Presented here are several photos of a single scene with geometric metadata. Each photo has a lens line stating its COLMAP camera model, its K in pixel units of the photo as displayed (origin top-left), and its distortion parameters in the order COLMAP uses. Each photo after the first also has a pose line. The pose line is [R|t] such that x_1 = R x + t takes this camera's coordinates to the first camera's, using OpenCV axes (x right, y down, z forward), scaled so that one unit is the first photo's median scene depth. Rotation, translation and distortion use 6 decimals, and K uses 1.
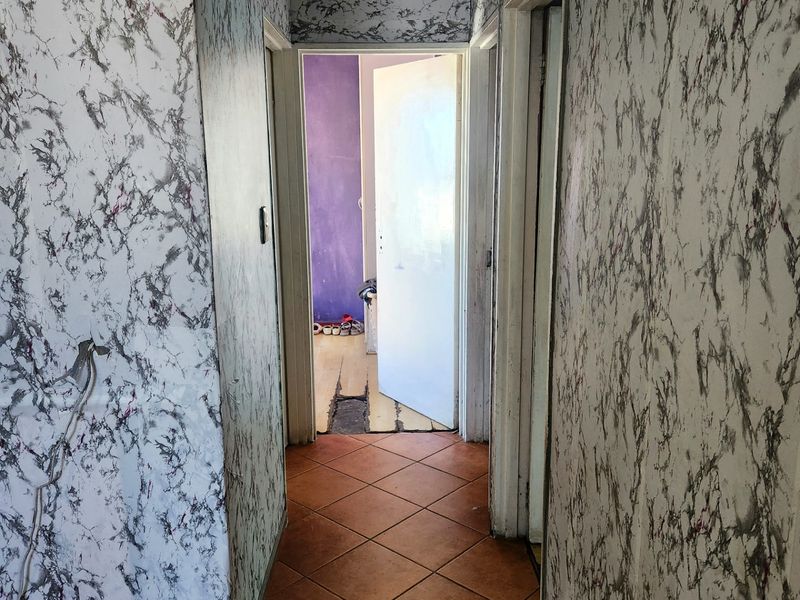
lens RADIAL K [[737.4, 0, 393.5], [0, 737.4, 298.1], [0, 0, 1]] dist [0.029824, 0.000000]
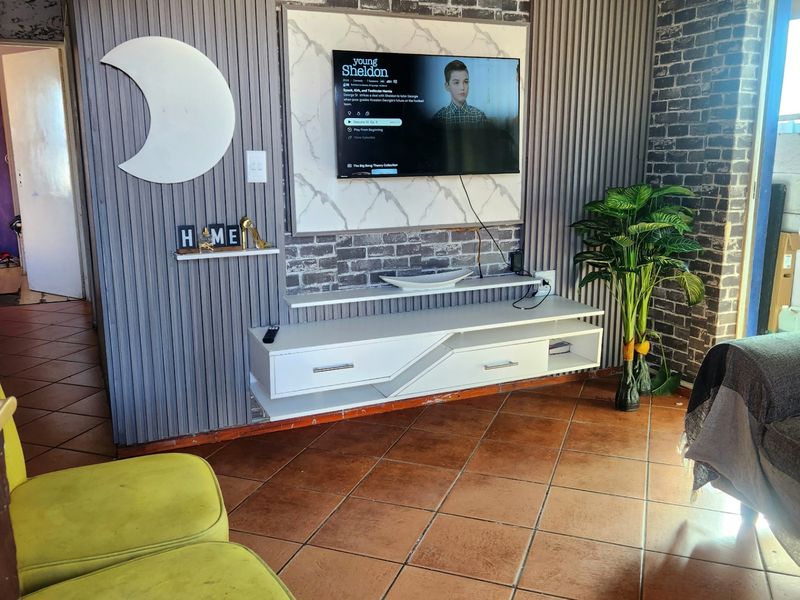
lens RADIAL K [[737.4, 0, 394.5], [0, 737.4, 297.8], [0, 0, 1]] dist [0.029824, 0.000000]
pose [[0.919964, -0.074346, 0.384889, 0.182745], [0.074759, 0.997105, 0.013914, 0.437911], [-0.384809, 0.015974, 0.922858, -1.382311]]
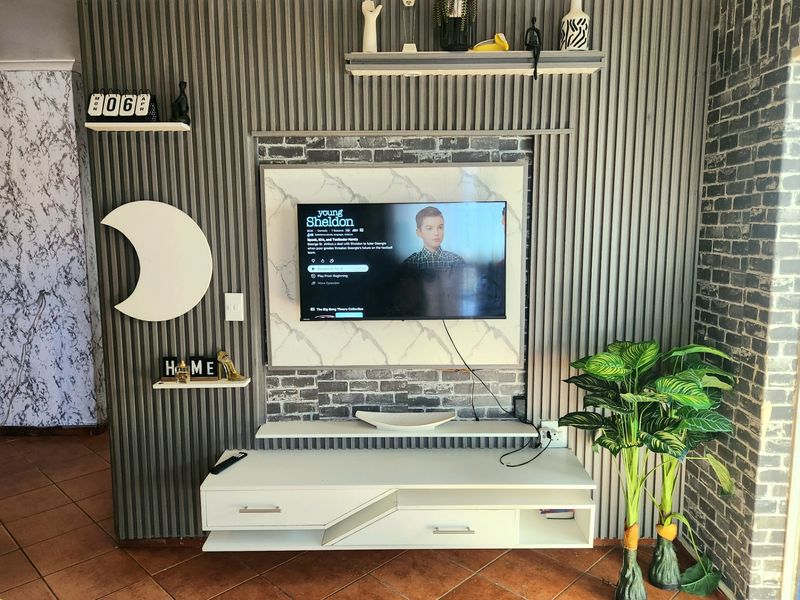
lens RADIAL K [[601.8, 0, 382.6], [0, 601.8, 293.6], [0, 0, 1]] dist [0.063720, -0.063041]
pose [[0.999191, 0.006234, -0.039734, 0.953910], [-0.009220, 0.997110, -0.075406, 0.230525], [0.039149, 0.075711, 0.996361, -1.233443]]
